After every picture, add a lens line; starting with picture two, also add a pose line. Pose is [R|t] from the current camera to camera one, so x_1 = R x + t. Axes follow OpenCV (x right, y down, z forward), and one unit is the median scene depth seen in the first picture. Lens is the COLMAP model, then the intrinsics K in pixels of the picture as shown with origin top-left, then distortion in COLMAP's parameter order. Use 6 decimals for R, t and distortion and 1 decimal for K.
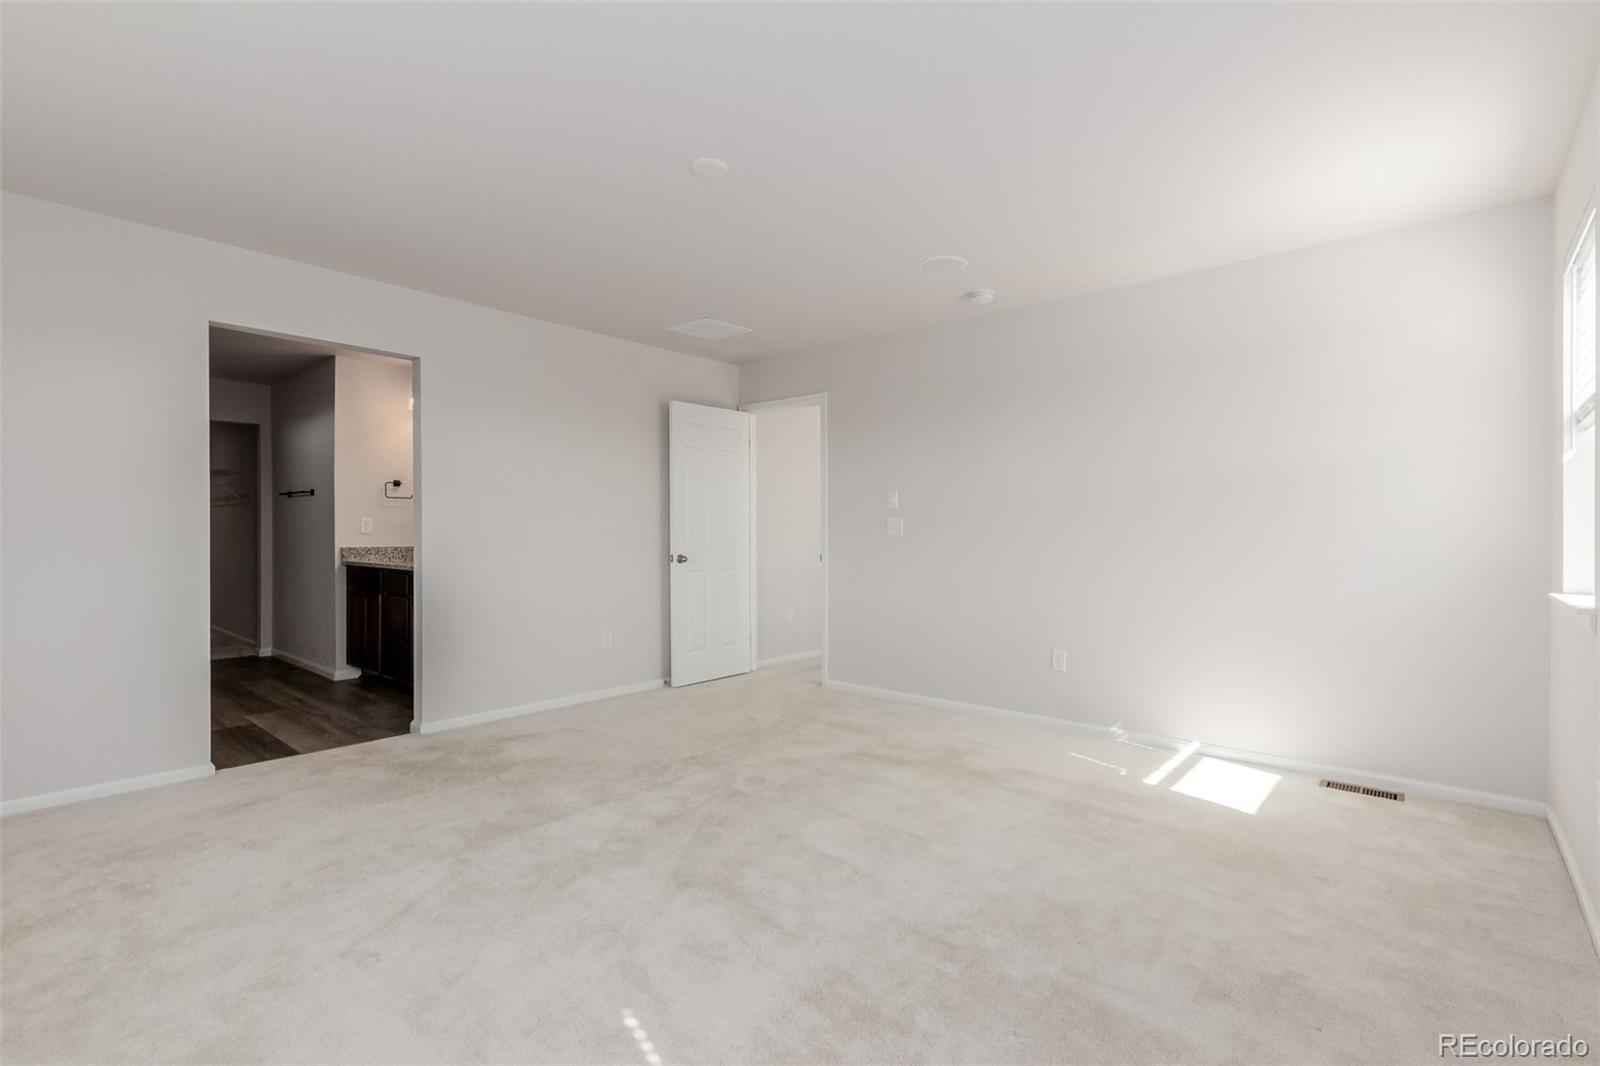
lens RADIAL K [[736.6, 0, 806.6], [0, 736.6, 537.7], [0, 0, 1]] dist [0.016398, -0.003171]
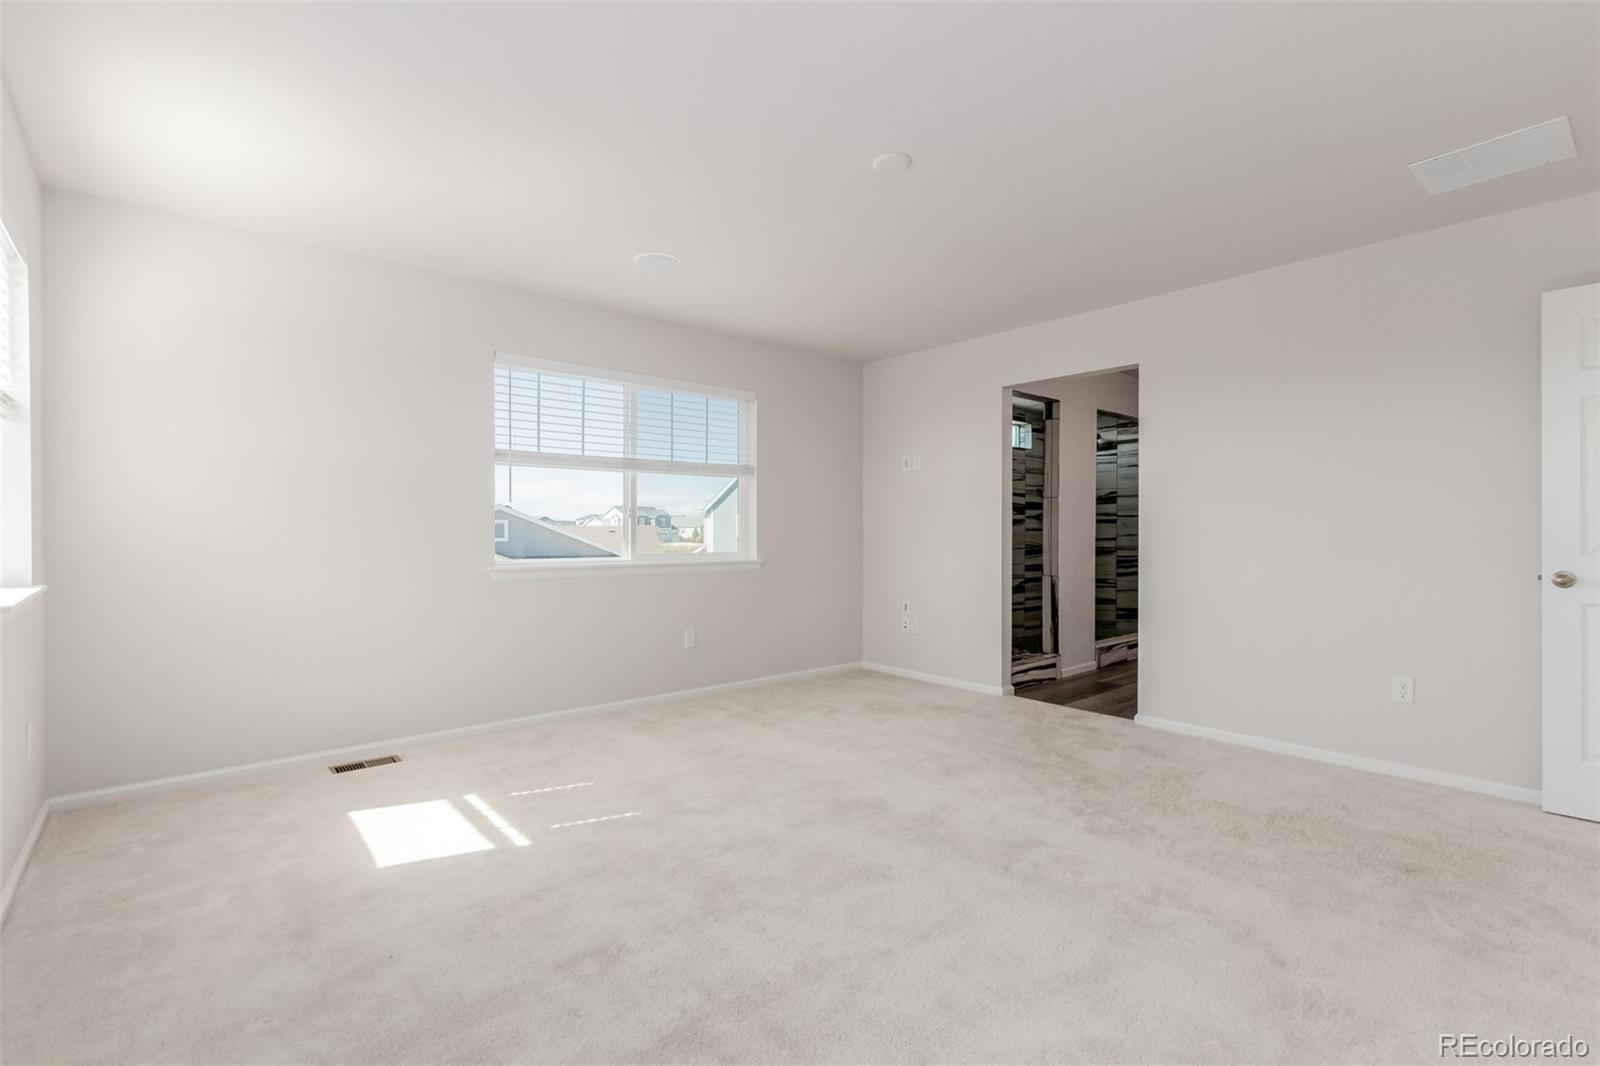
lens RADIAL K [[736.6, 0, 796.6], [0, 736.6, 529.4], [0, 0, 1]] dist [0.016398, -0.003171]
pose [[-0.144787, -0.002398, -0.989460, 0.518727], [-0.010916, 0.999940, -0.000826, -0.001655], [0.989403, 0.010681, -0.144805, 0.604353]]
